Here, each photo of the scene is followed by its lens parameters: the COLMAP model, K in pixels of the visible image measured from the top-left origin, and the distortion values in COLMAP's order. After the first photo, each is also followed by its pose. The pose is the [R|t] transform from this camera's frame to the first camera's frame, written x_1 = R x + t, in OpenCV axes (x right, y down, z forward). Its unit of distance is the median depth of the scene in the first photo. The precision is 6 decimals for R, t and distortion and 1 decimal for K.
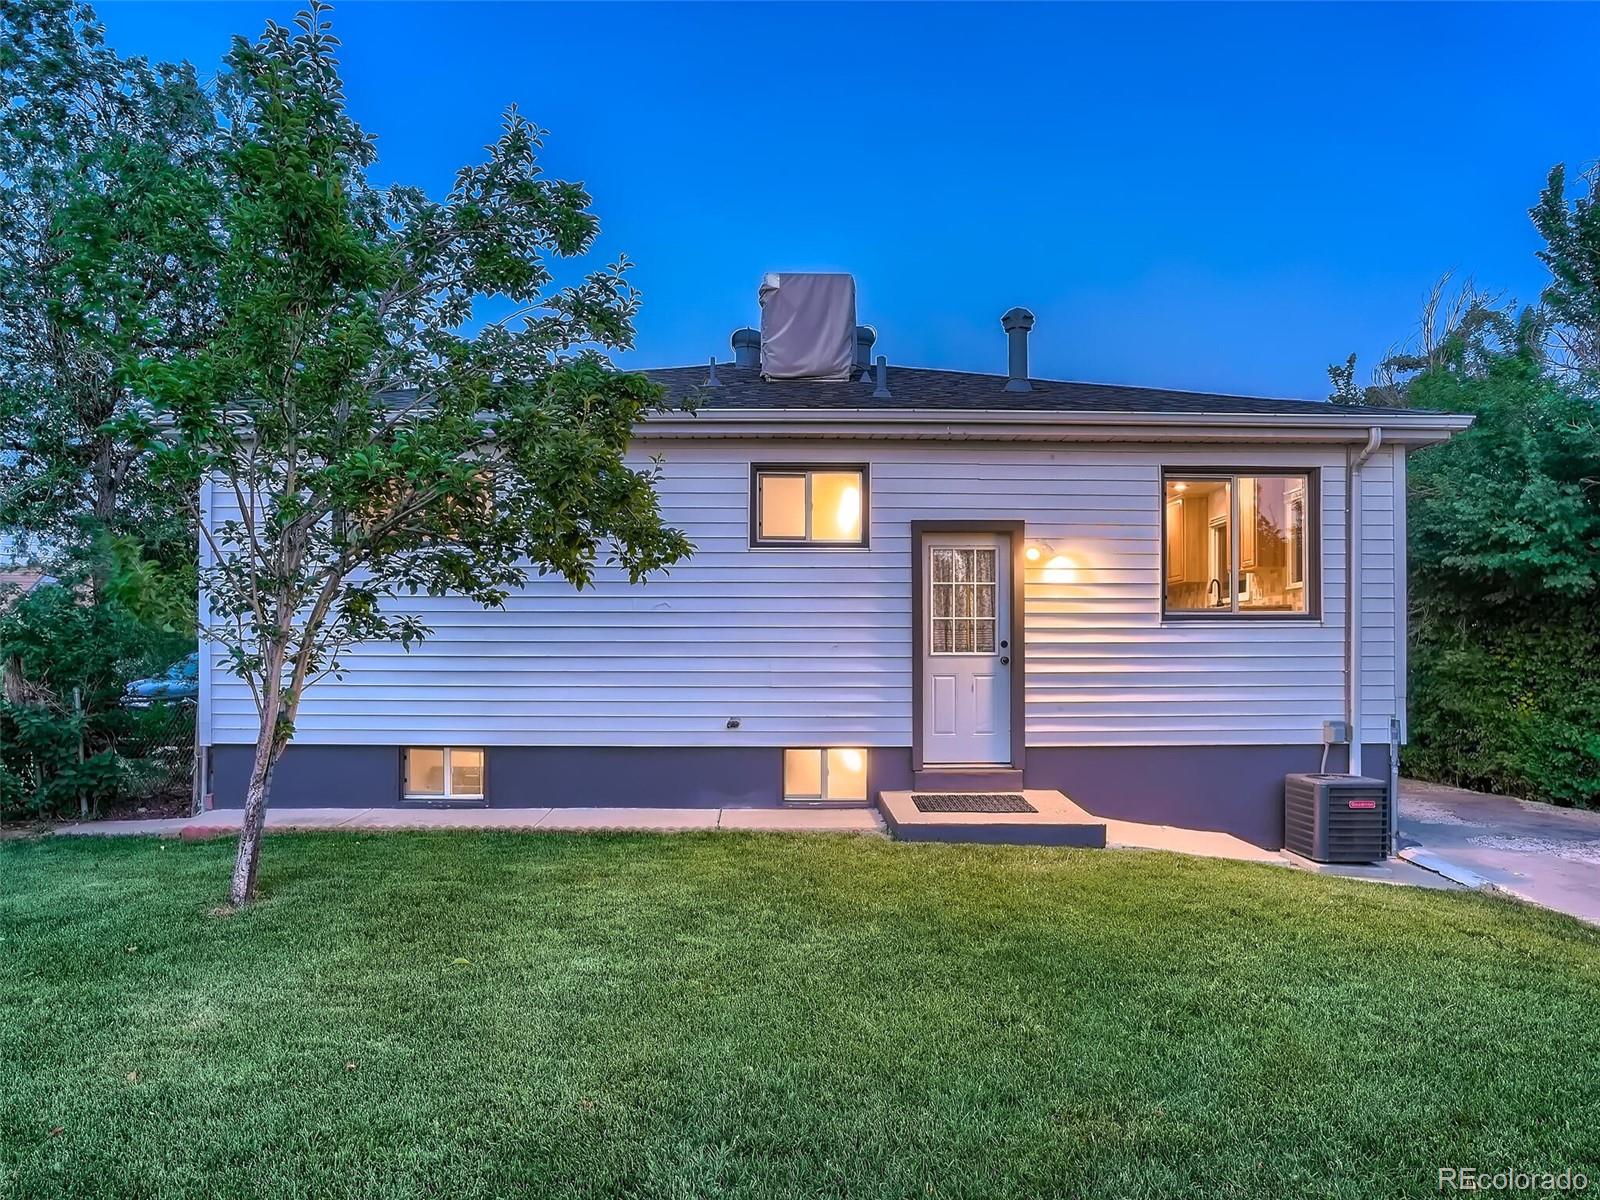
lens RADIAL K [[961.1, 0, 800.0], [0, 961.1, 600.0], [0, 0, 1]] dist [-0.003421, -0.000358]
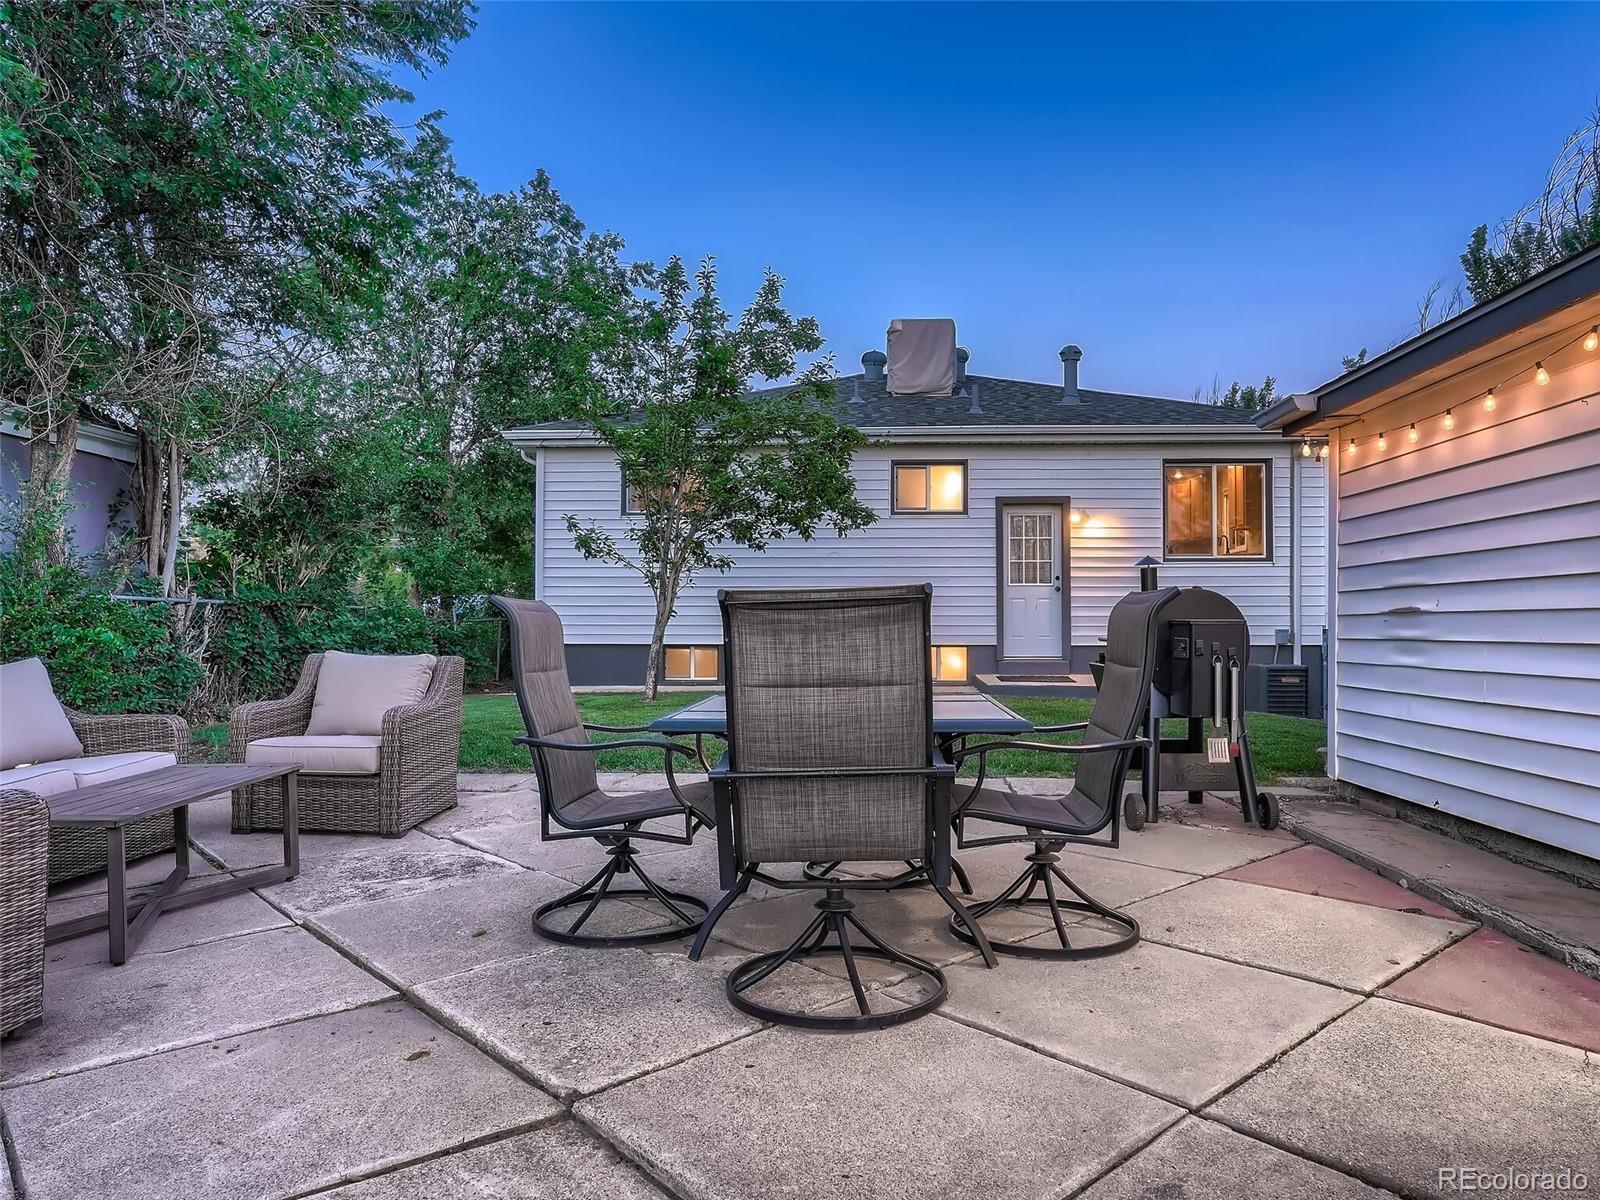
lens RADIAL K [[1507.9, 0, 800.0], [0, 1507.9, 600.0], [0, 0, 1]] dist [0.017465, 0.003407]
pose [[0.999850, -0.003840, -0.016906, -0.154056], [0.004062, 0.999906, 0.013071, 0.048227], [0.016854, -0.013138, 0.999772, -1.391980]]
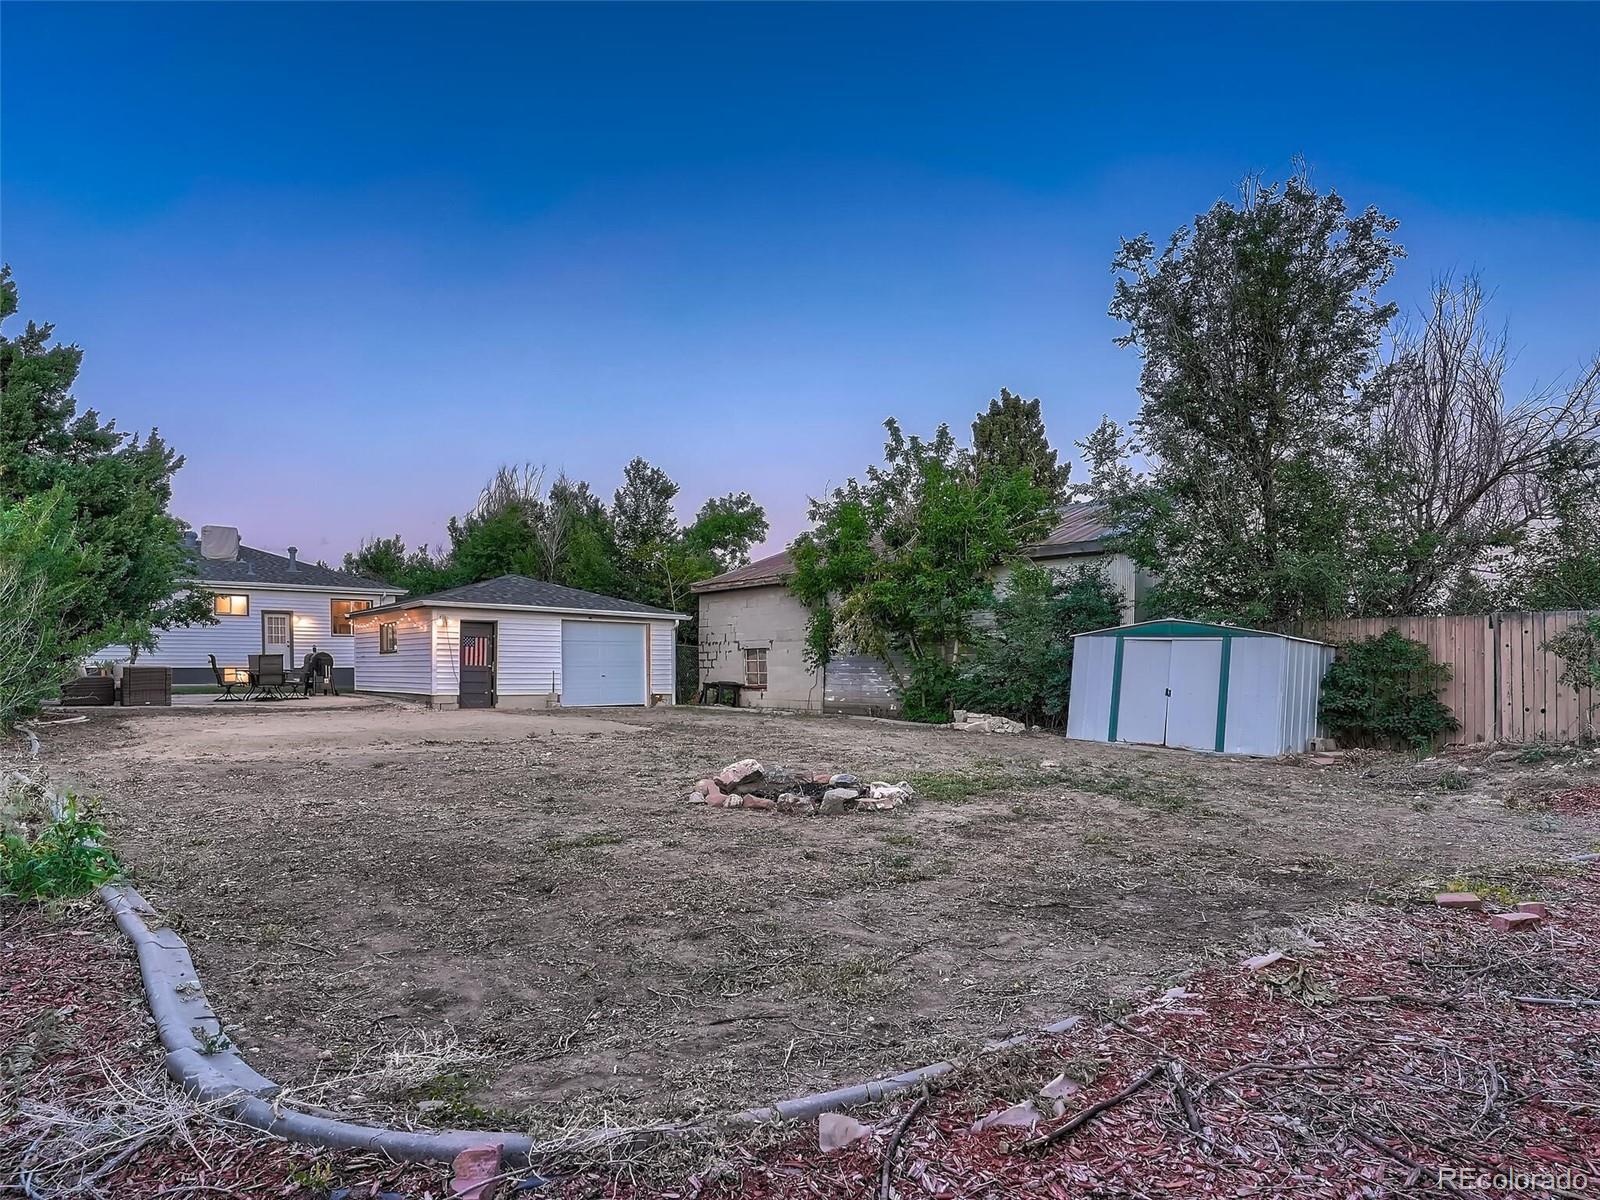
lens RADIAL K [[891.7, 0, 830.0], [0, 891.7, 607.2], [0, 0, 1]] dist [0.001338, 0.000292]
pose [[0.762814, 0.005520, 0.646595, -0.487049], [-0.002553, 0.999981, -0.005525, -0.076437], [-0.646613, 0.002563, 0.762813, -3.420405]]
